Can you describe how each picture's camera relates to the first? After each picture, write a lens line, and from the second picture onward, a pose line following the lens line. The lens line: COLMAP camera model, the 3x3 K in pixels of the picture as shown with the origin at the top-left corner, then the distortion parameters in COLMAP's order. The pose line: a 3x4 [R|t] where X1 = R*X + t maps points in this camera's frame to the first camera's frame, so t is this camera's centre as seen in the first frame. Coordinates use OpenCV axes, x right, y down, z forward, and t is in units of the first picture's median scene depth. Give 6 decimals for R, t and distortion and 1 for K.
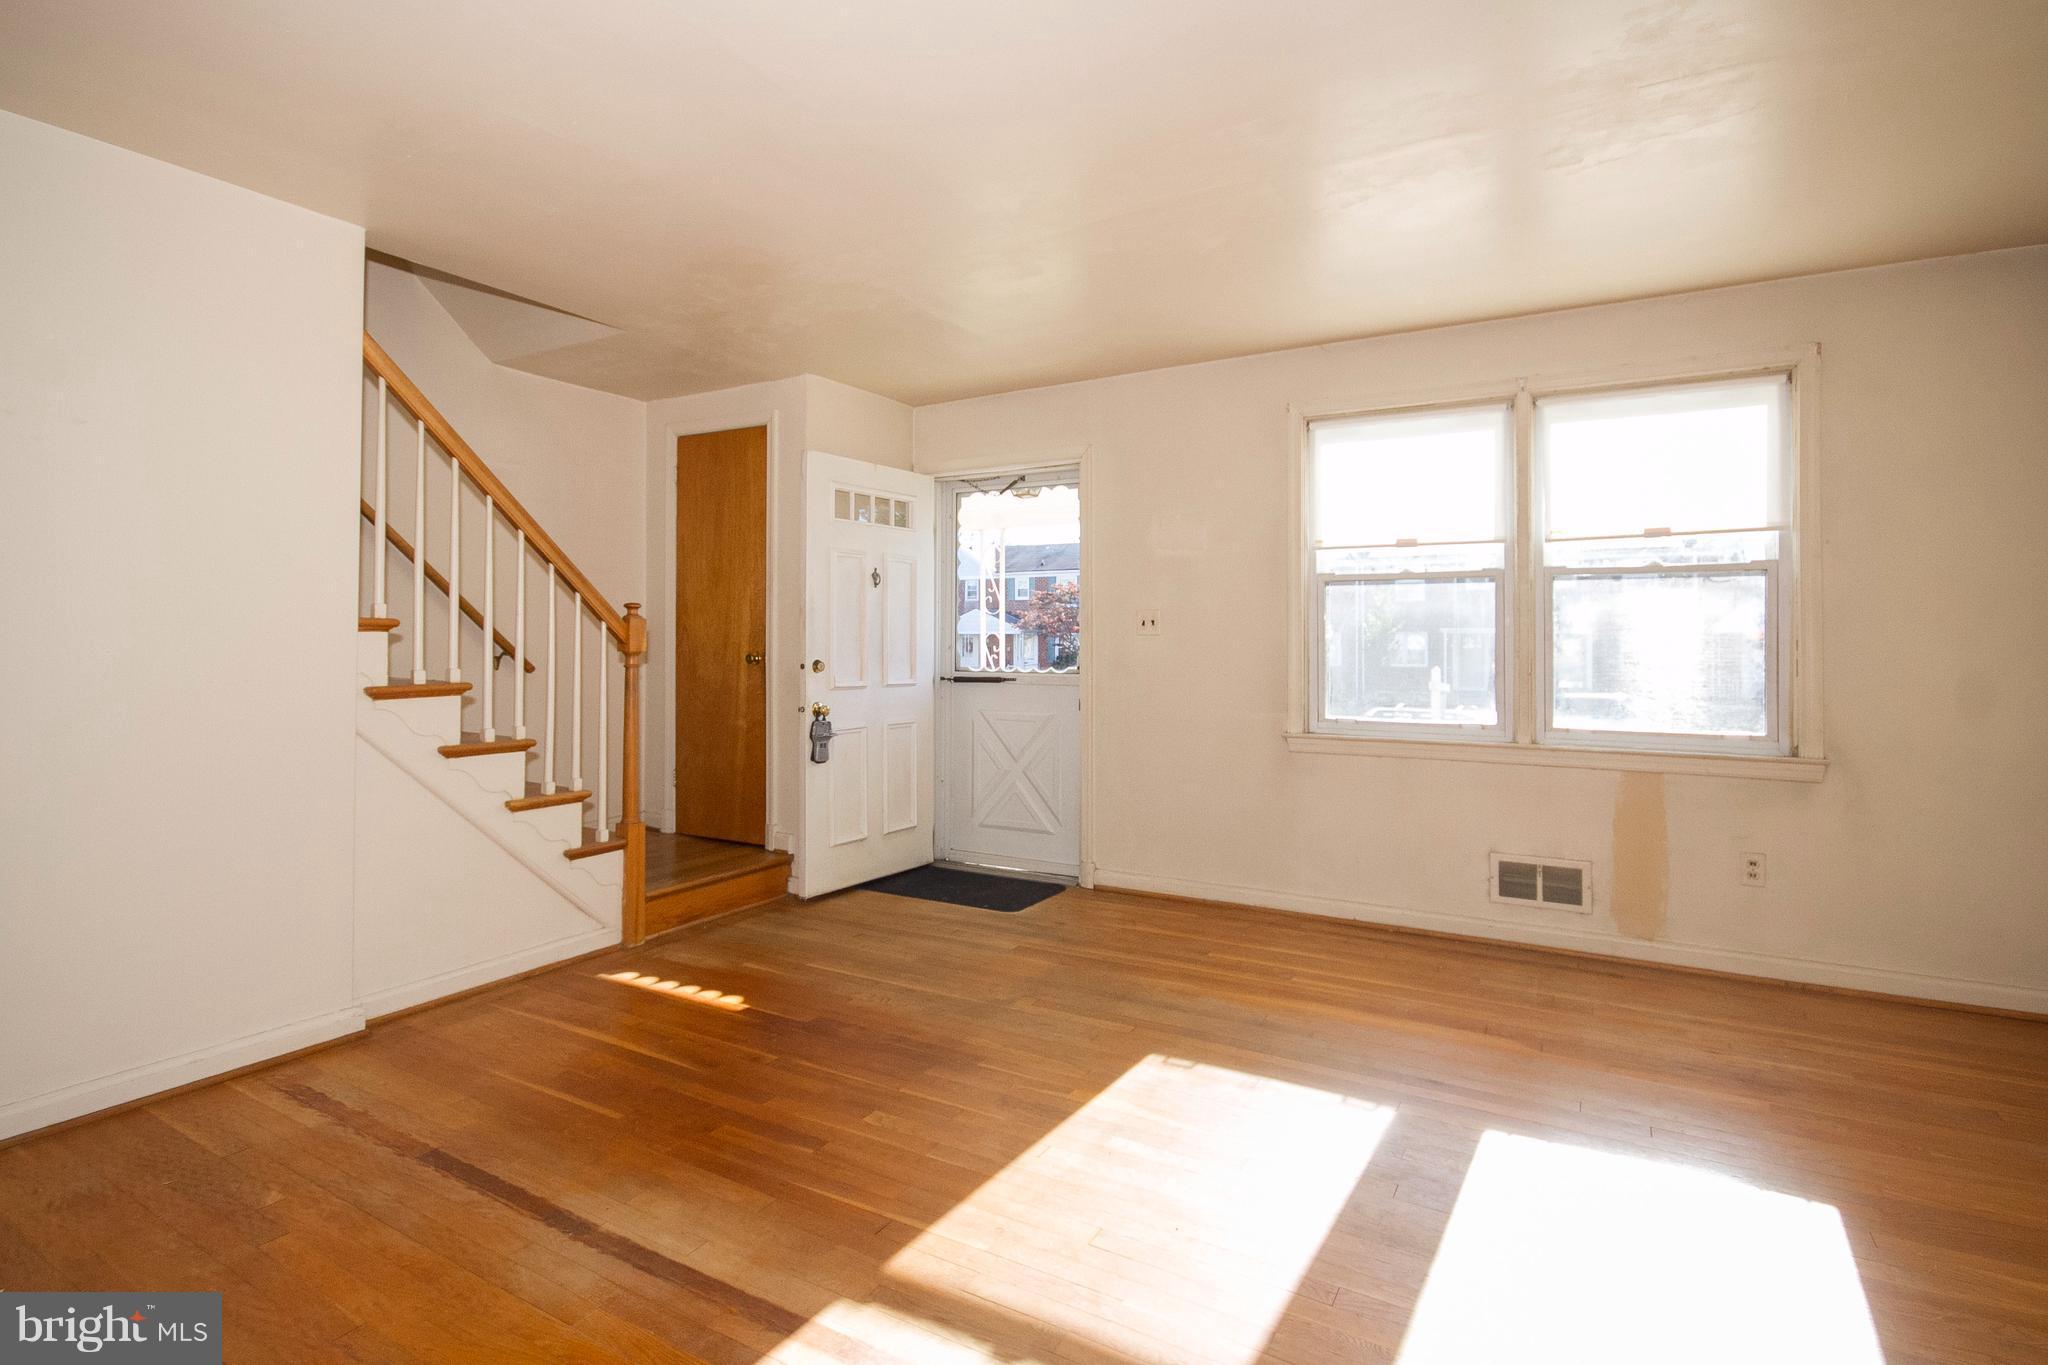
lens RADIAL K [[986.3, 0, 1031.6], [0, 986.3, 615.4], [0, 0, 1]] dist [-0.005106, -0.000247]
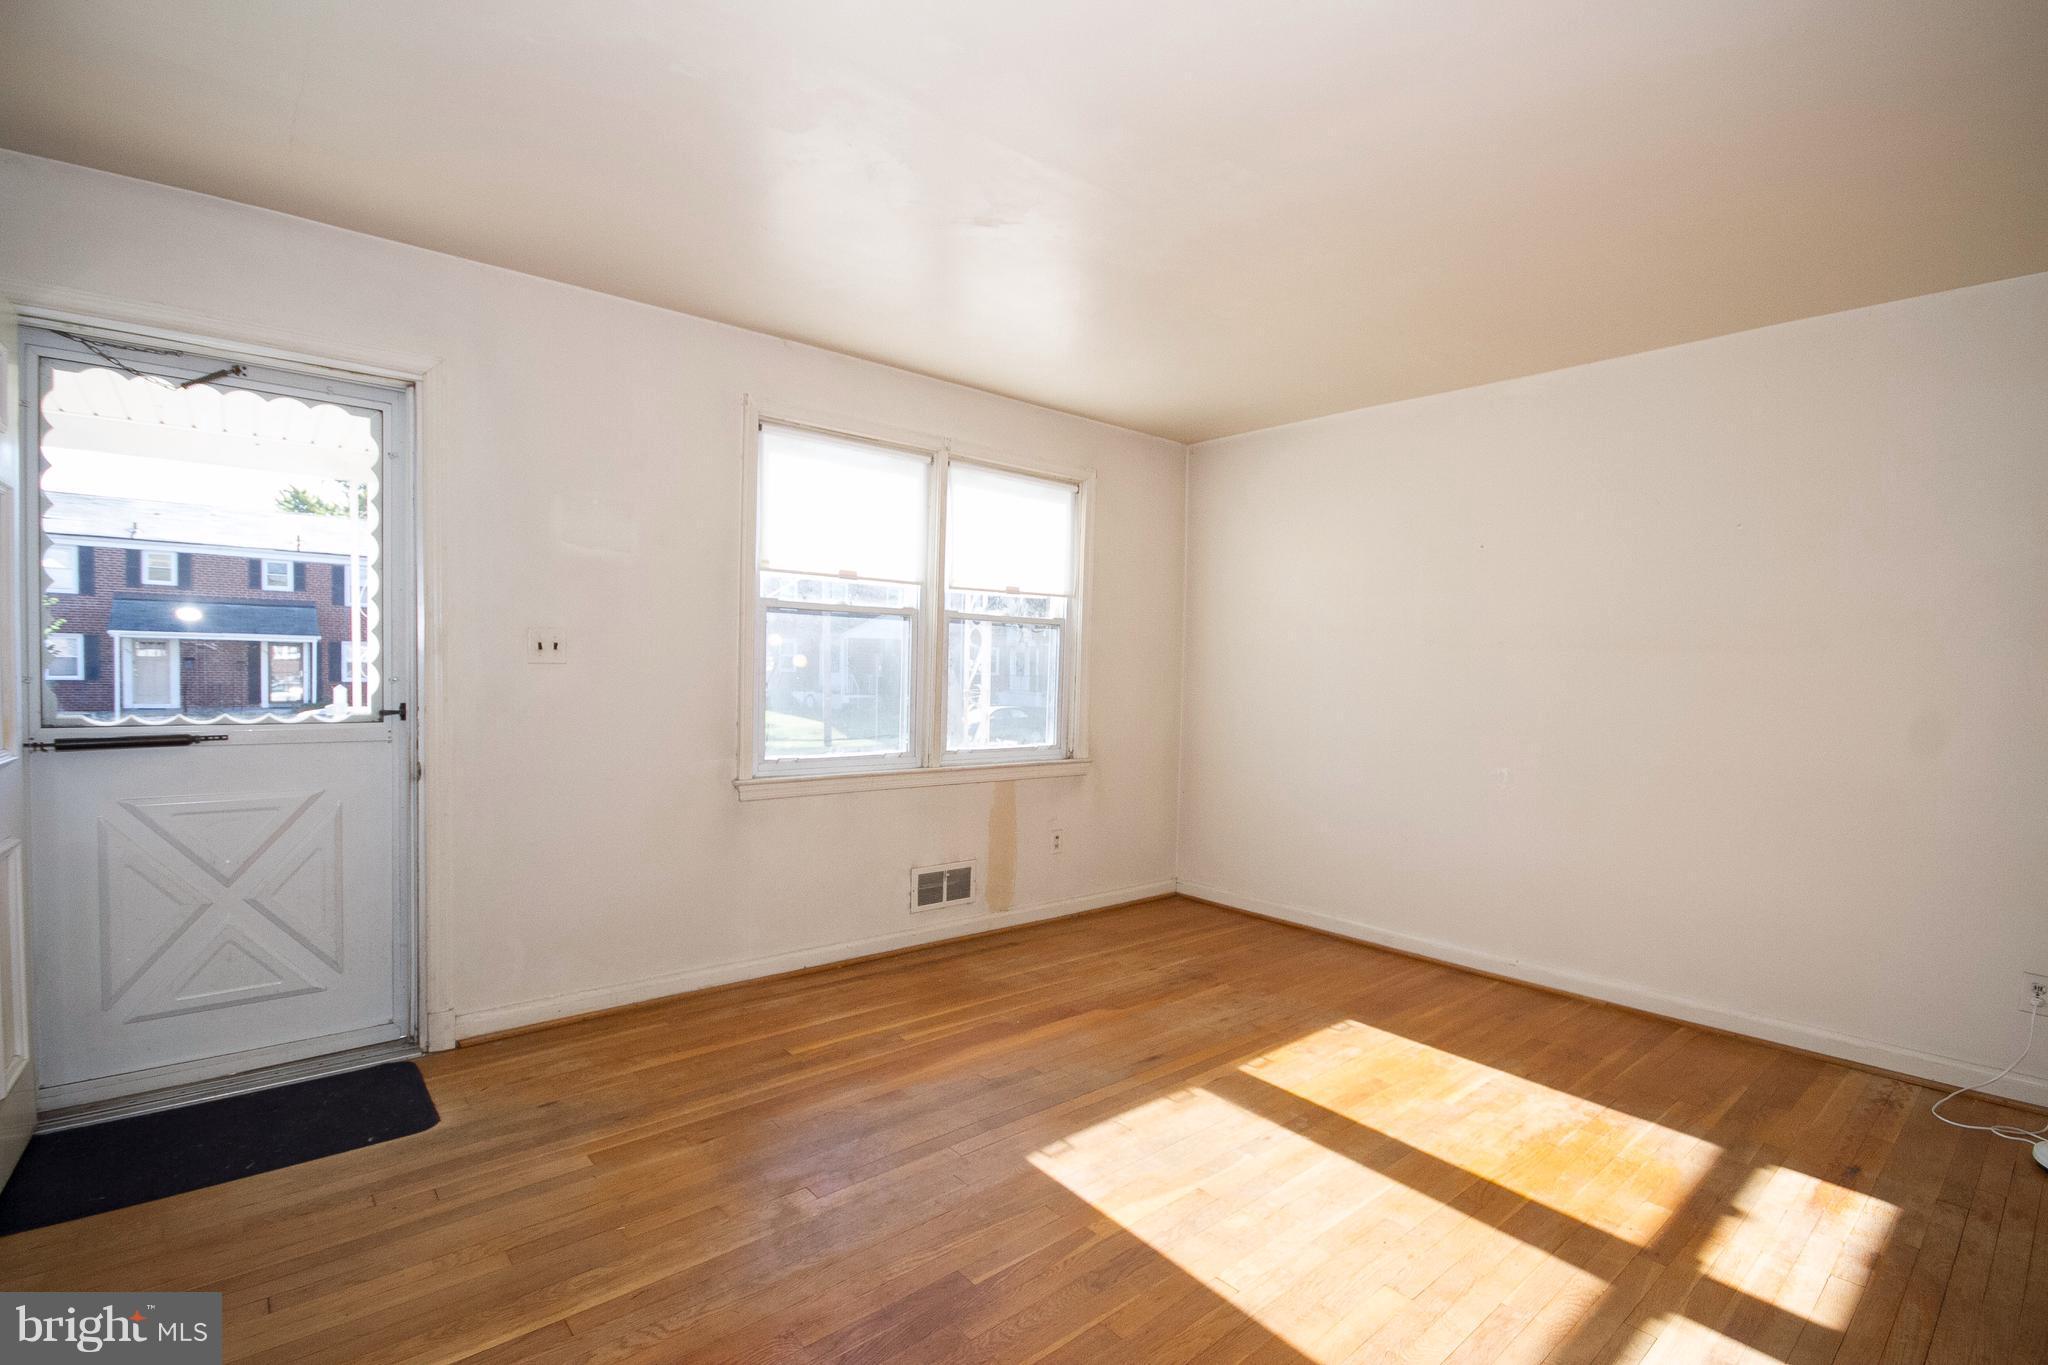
lens RADIAL K [[949.4, 0, 1022.9], [0, 949.4, 702.8], [0, 0, 1]] dist [-0.011561, -0.000099]
pose [[0.335057, -0.029824, 0.941726, -0.488835], [-0.044051, 0.997910, 0.047276, 0.001451], [-0.941167, -0.057324, 0.333043, 0.552771]]
